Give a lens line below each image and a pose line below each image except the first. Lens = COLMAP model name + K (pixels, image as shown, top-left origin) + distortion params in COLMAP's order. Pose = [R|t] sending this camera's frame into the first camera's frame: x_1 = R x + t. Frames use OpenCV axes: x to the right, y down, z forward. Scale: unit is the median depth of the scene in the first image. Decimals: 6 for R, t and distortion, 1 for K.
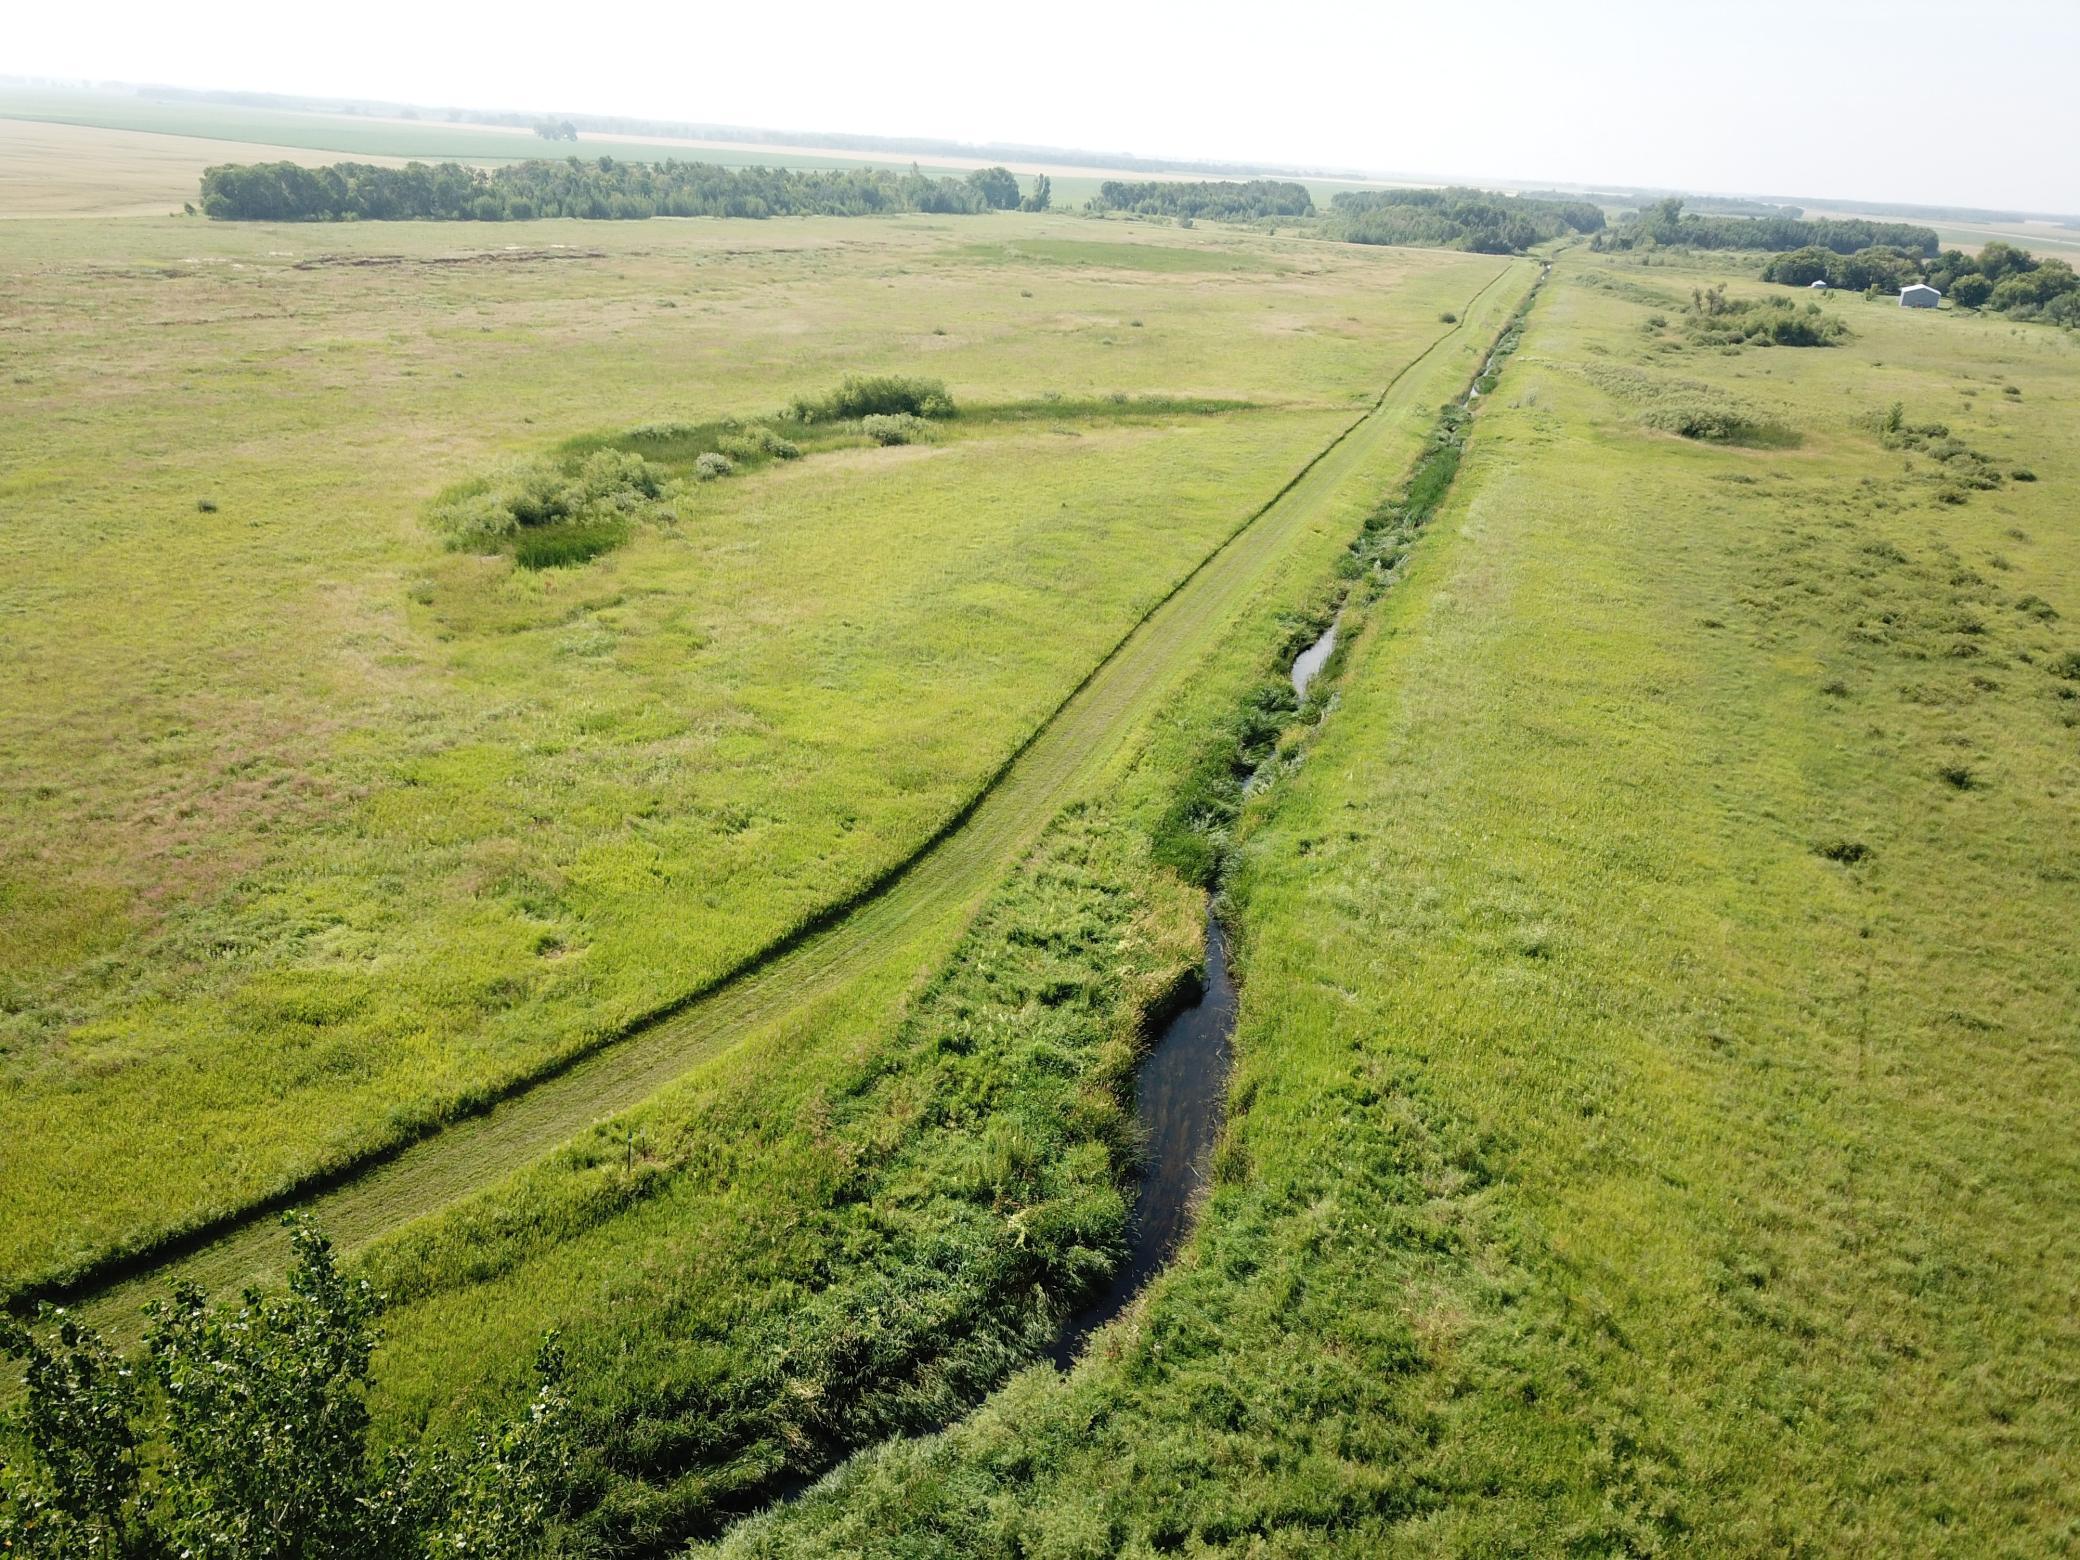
lens RADIAL K [[1416.0, 0, 1040.0], [0, 1416.0, 780.0], [0, 0, 1]] dist [0.085312, -0.097138]
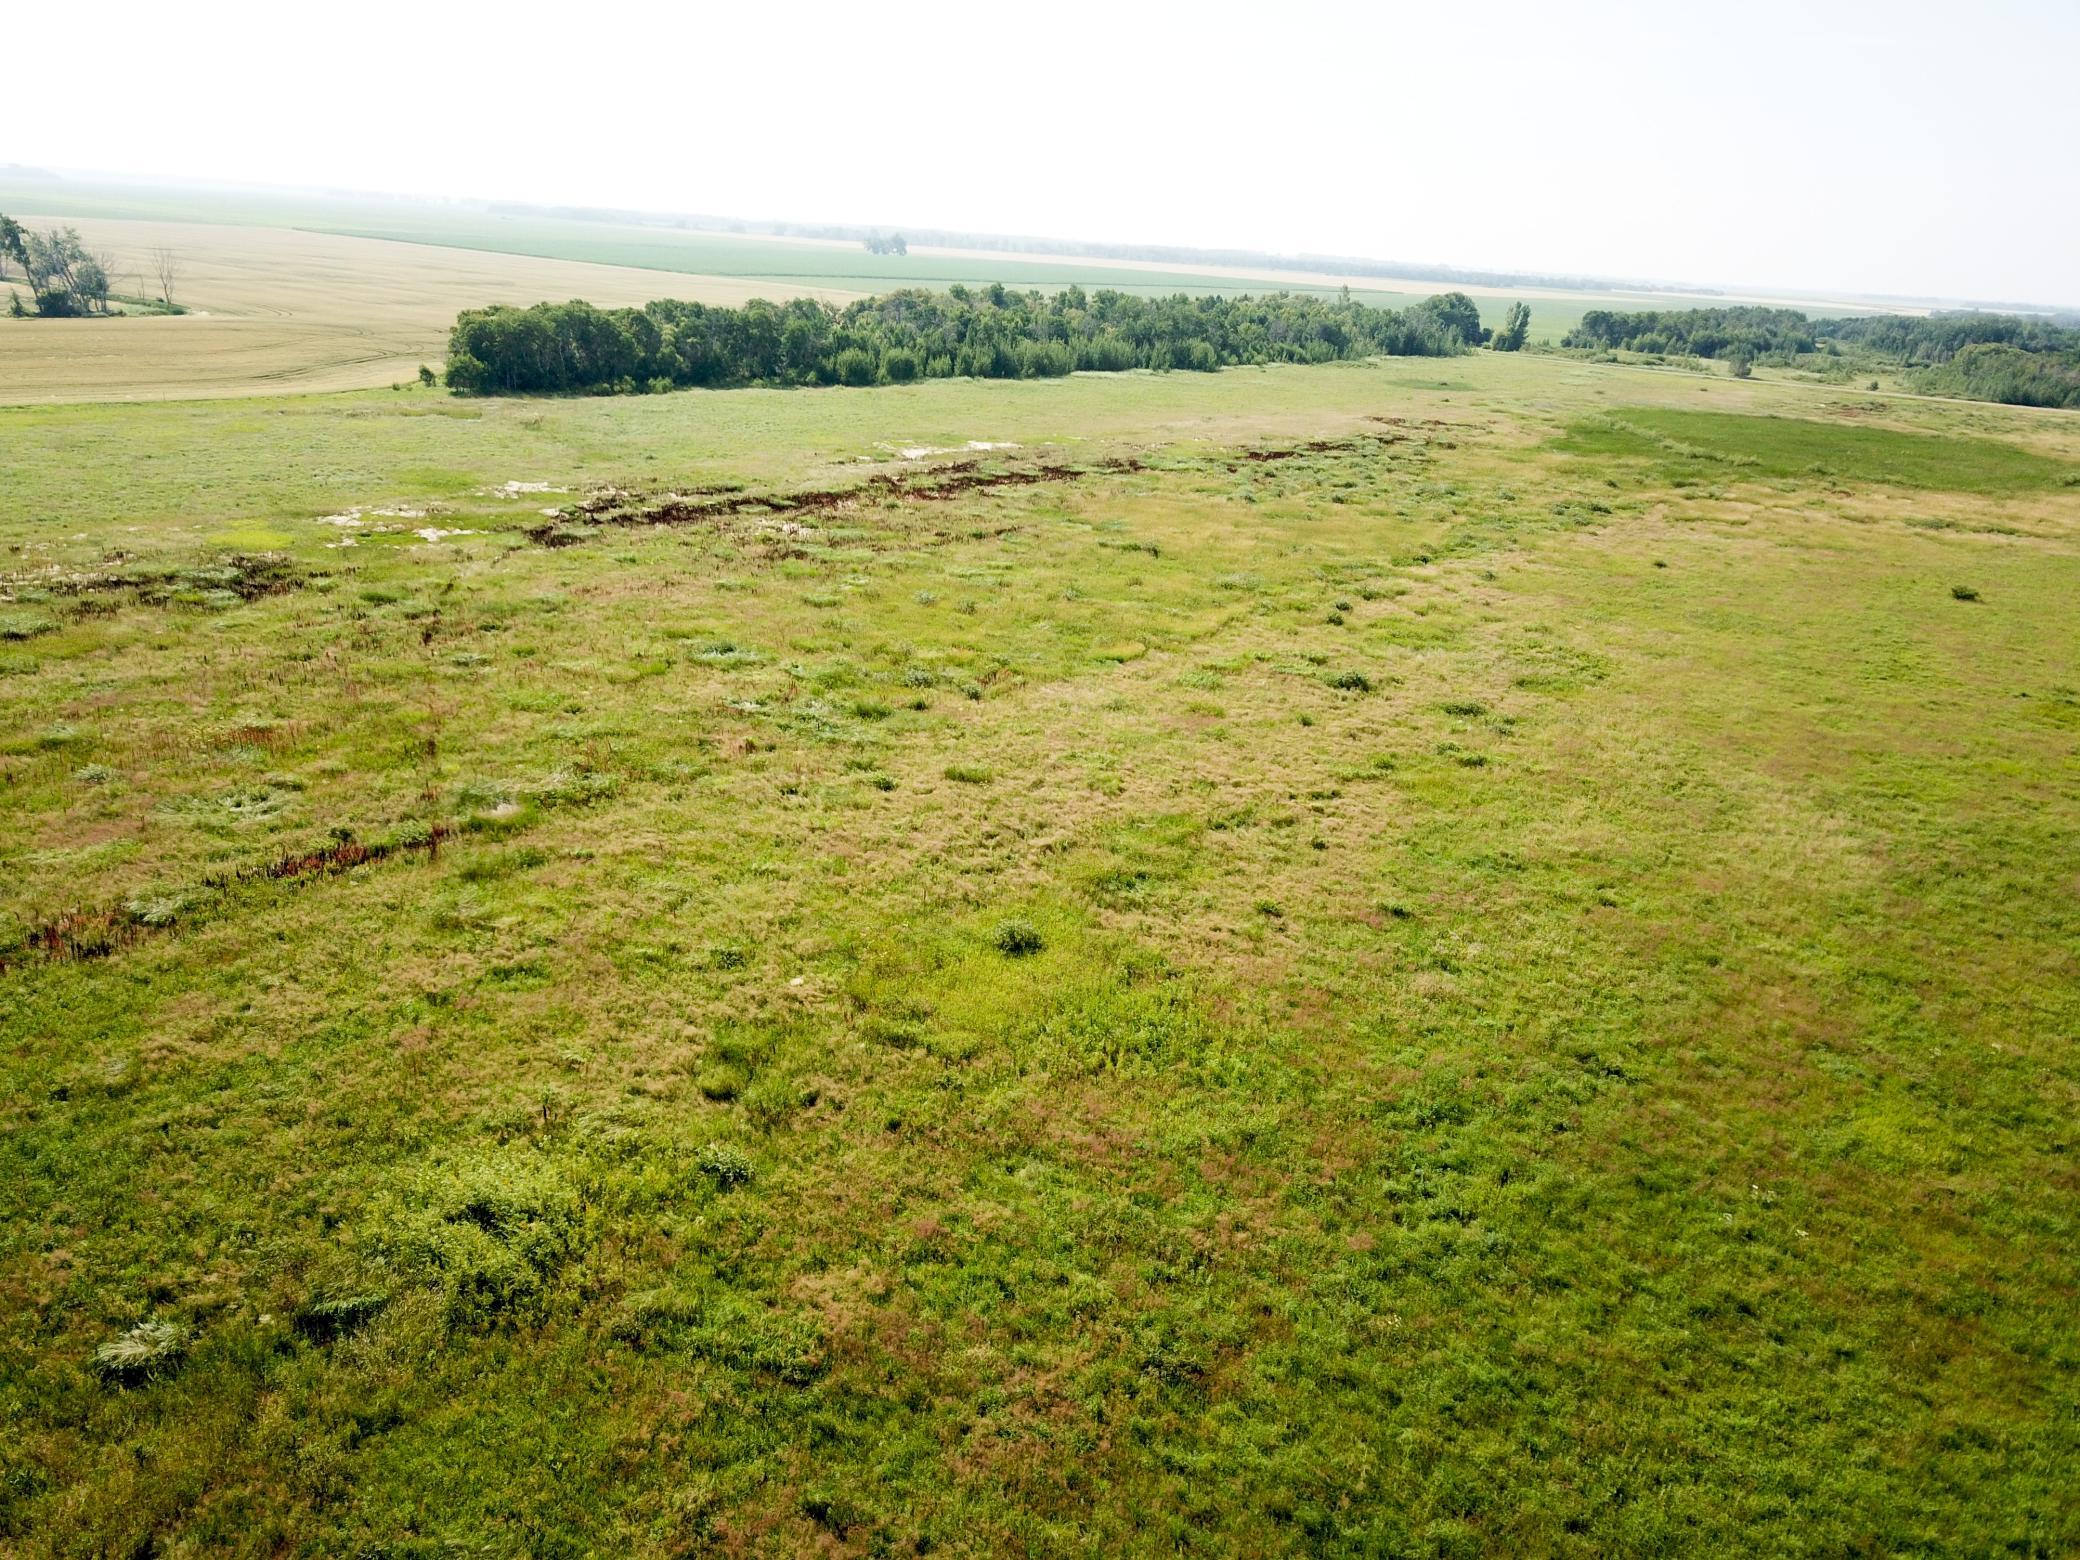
lens RADIAL K [[1417.4, 0, 1048.9], [0, 1417.4, 843.4], [0, 0, 1]] dist [0.004437, 0.000691]
pose [[0.984434, 0.068608, -0.161813, -0.151385], [-0.072686, 0.997166, -0.019409, -0.148319], [0.160023, 0.030869, 0.986631, 0.323770]]
